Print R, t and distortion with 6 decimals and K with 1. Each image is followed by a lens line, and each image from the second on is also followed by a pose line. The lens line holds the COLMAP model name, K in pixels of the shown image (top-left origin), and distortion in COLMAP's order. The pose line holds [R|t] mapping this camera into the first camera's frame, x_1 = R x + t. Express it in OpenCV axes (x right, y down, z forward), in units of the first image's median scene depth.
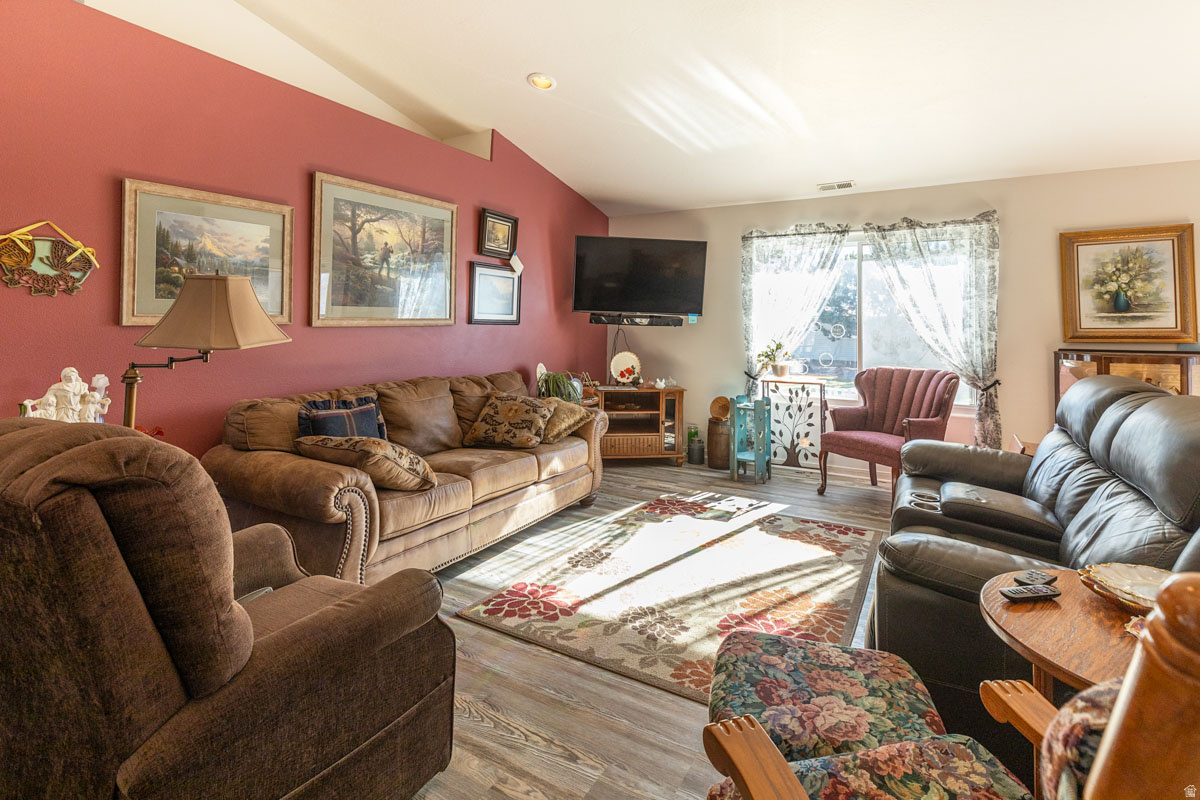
lens RADIAL K [[548.4, 0, 630.6], [0, 548.4, 307.9], [0, 0, 1]] dist [0.000558, -0.000263]
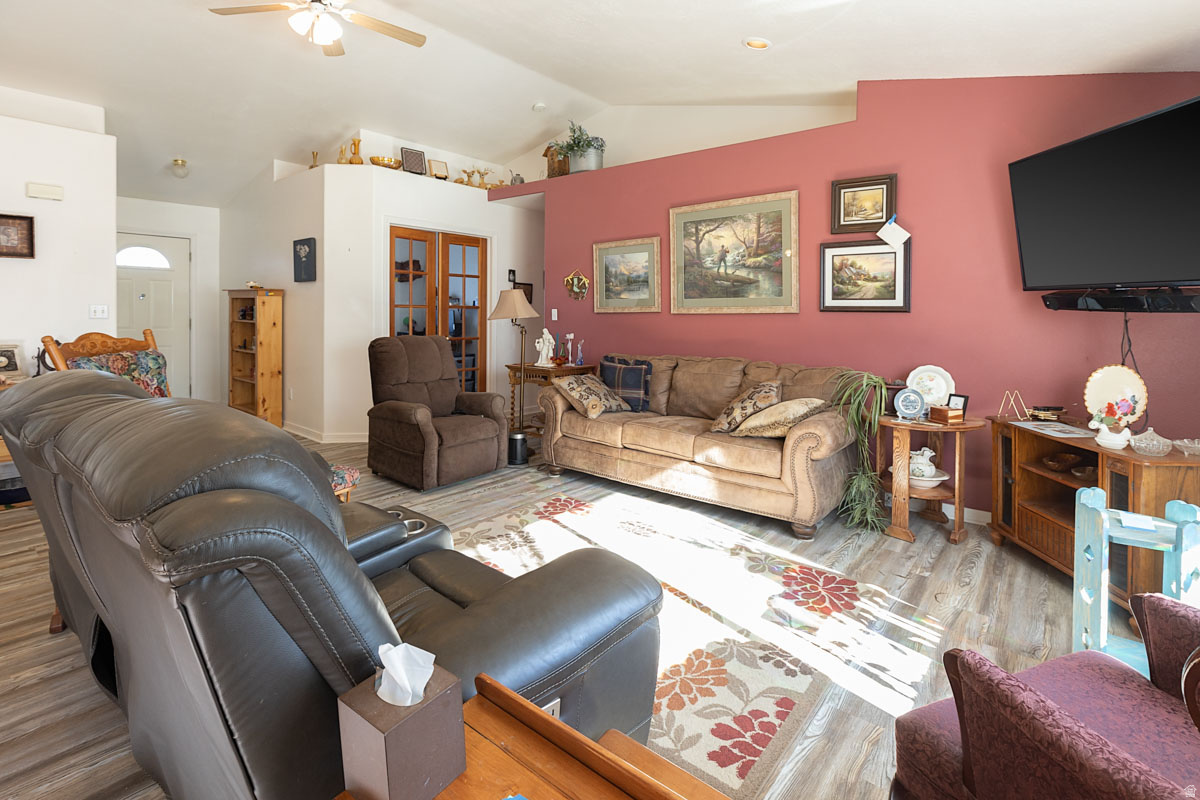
lens RADIAL K [[568.4, 0, 601.0], [0, 568.4, 322.0], [0, 0, 1]] dist [0.001150, 0.000073]
pose [[-0.167886, 0.010764, -0.985748, 0.708683], [0.027195, 0.999610, 0.006284, 0.030798], [0.985431, -0.025752, -0.168114, 0.777045]]
